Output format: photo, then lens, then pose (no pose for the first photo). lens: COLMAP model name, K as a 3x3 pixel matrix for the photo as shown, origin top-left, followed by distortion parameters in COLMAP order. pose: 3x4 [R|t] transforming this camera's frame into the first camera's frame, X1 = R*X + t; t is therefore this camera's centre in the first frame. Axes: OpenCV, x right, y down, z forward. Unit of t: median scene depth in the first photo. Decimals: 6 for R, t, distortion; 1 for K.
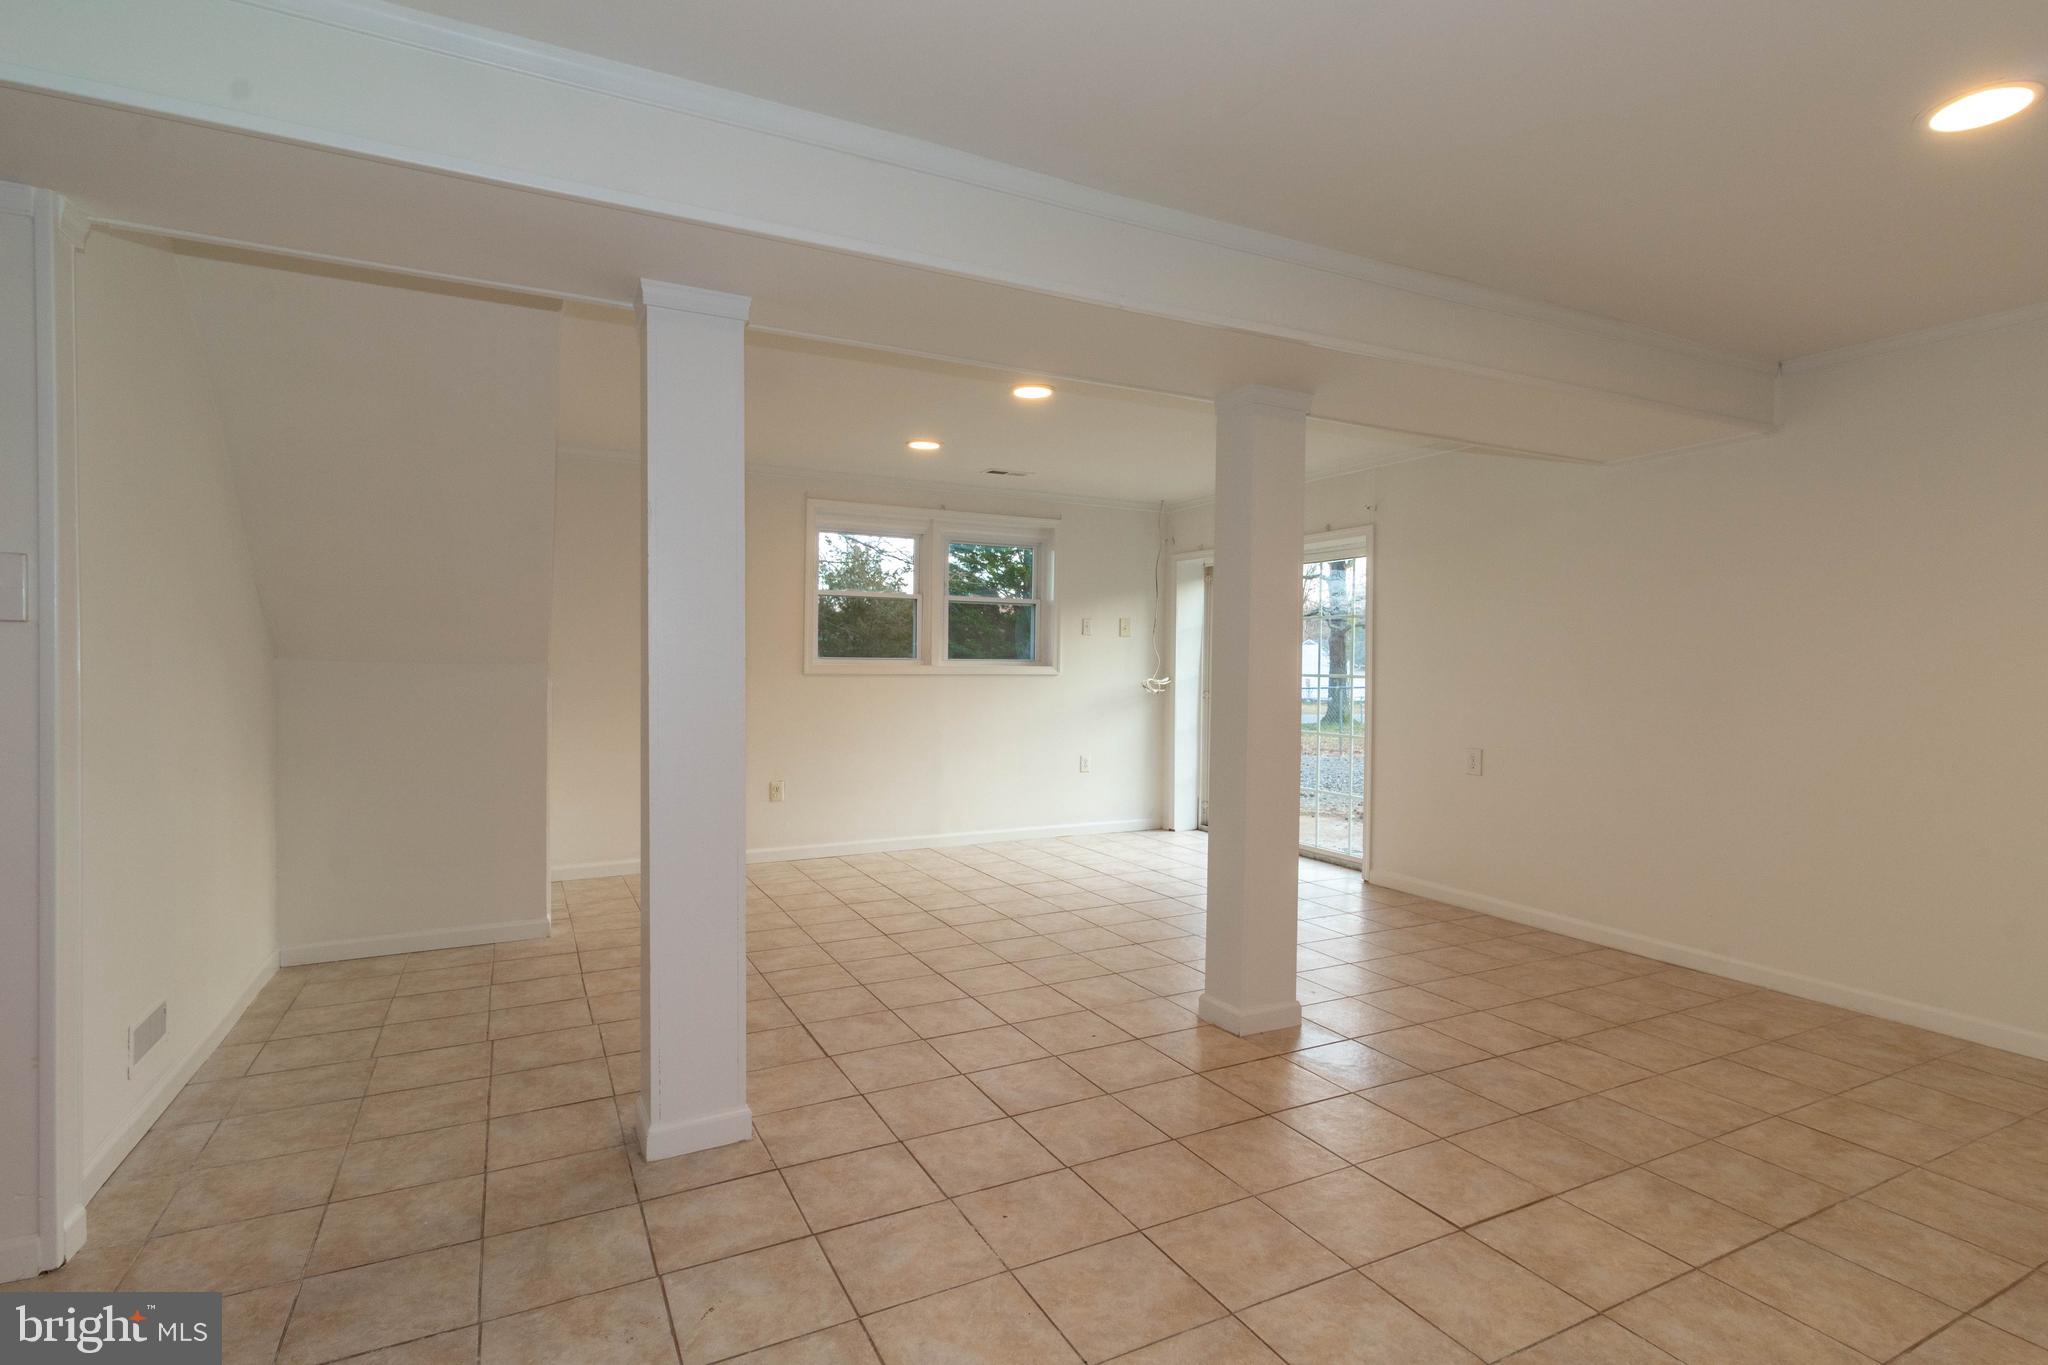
lens RADIAL K [[953.9, 0, 1014.5], [0, 953.9, 668.9], [0, 0, 1]] dist [0.003848, -0.000225]
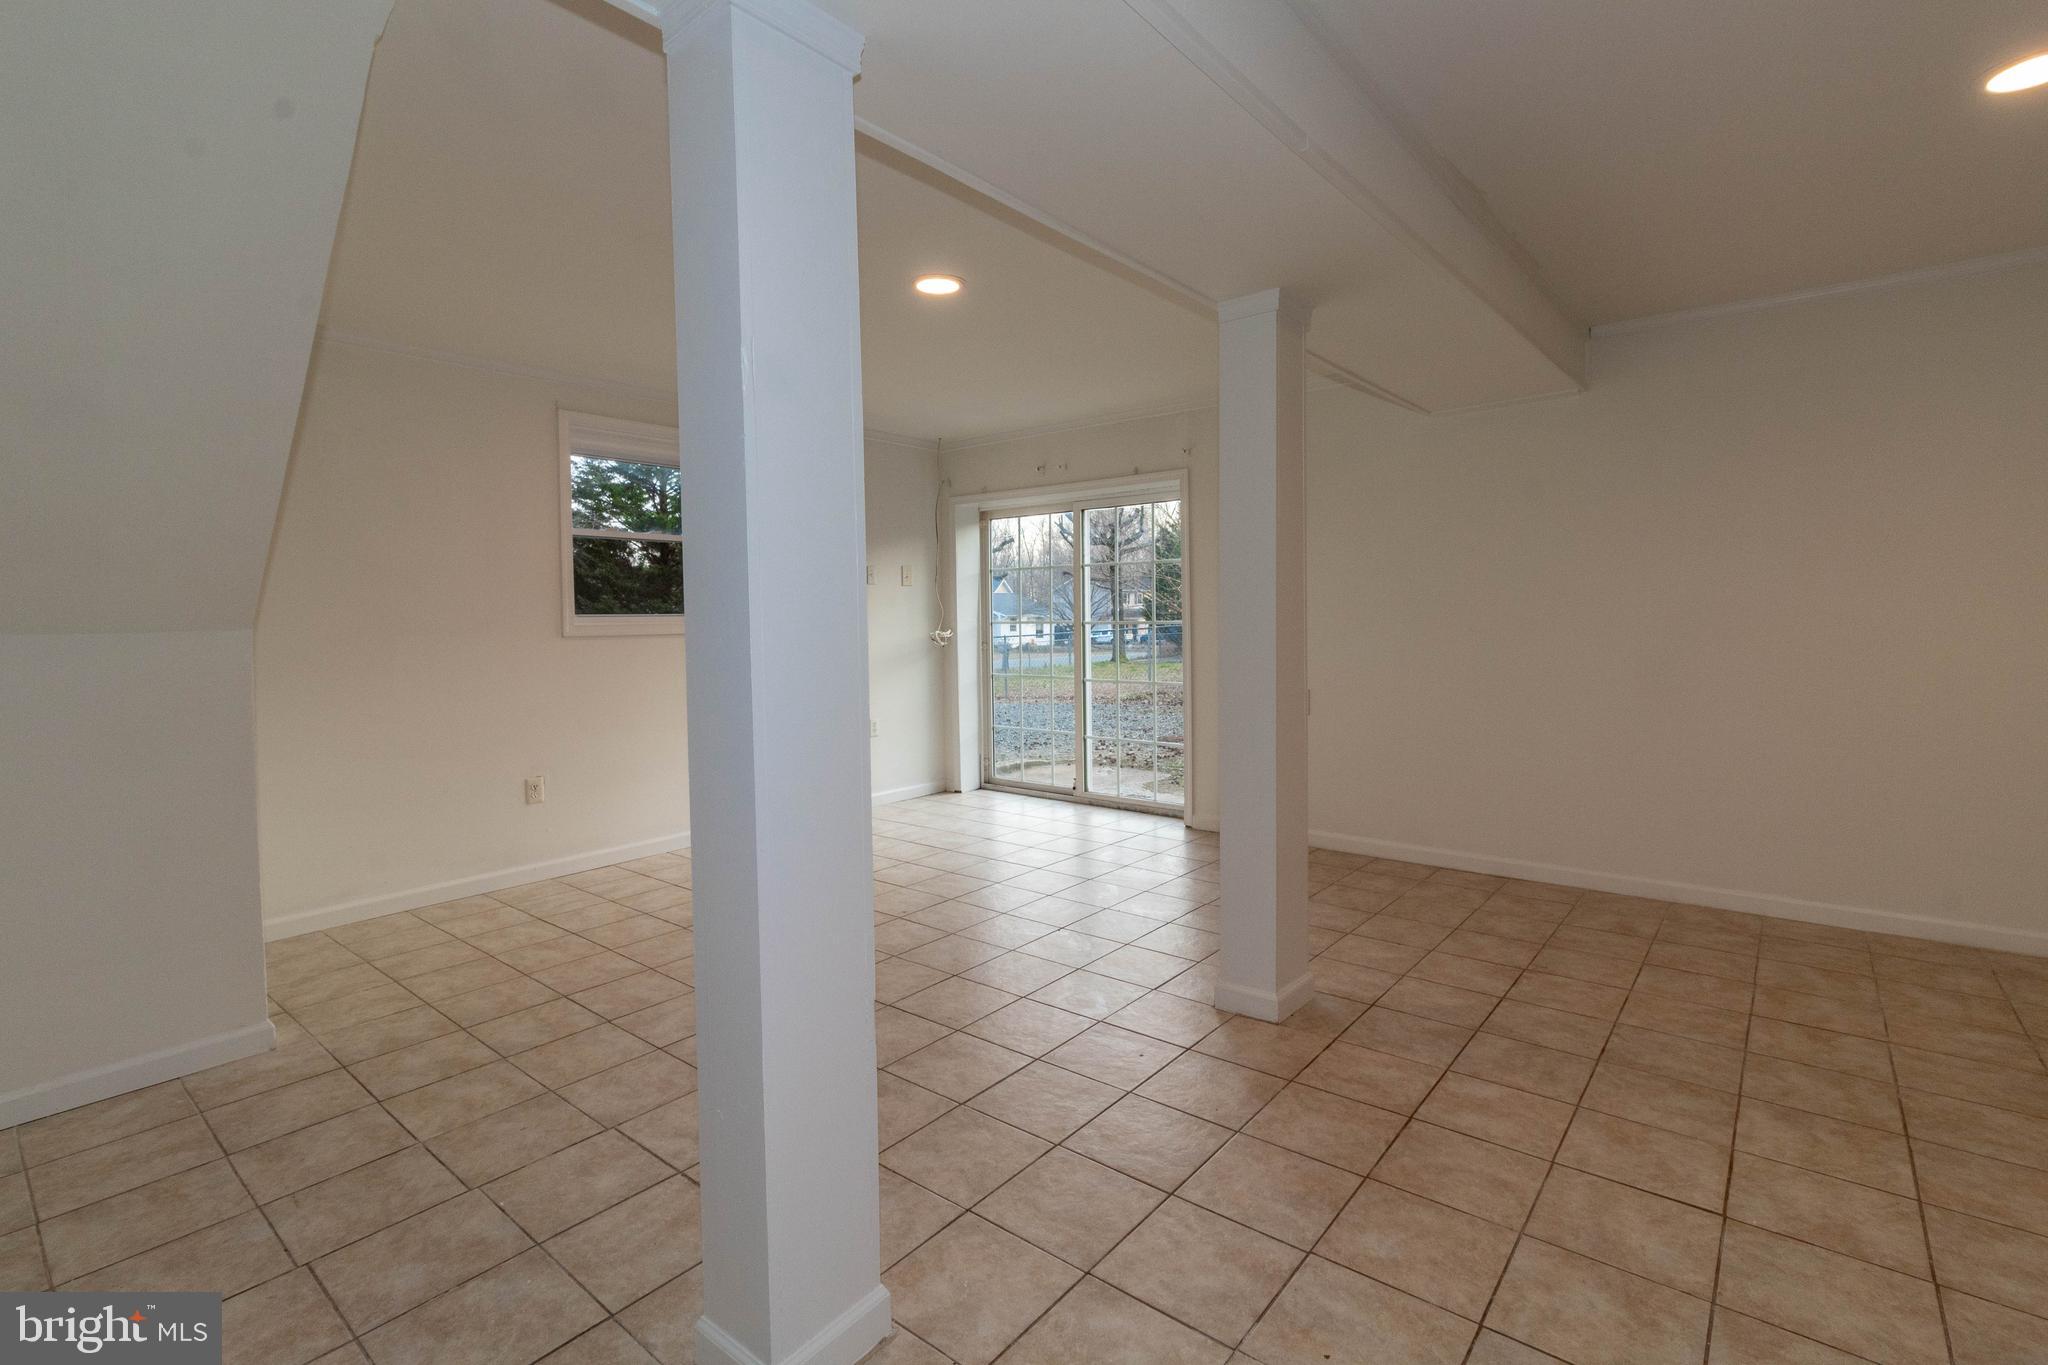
lens RADIAL K [[953.9, 0, 1014.5], [0, 953.9, 668.9], [0, 0, 1]] dist [0.003848, -0.000225]
pose [[0.928732, -0.041570, 0.368413, -0.285558], [0.023878, 0.998338, 0.052455, -0.000600], [-0.369981, -0.039919, 0.928181, 0.251212]]
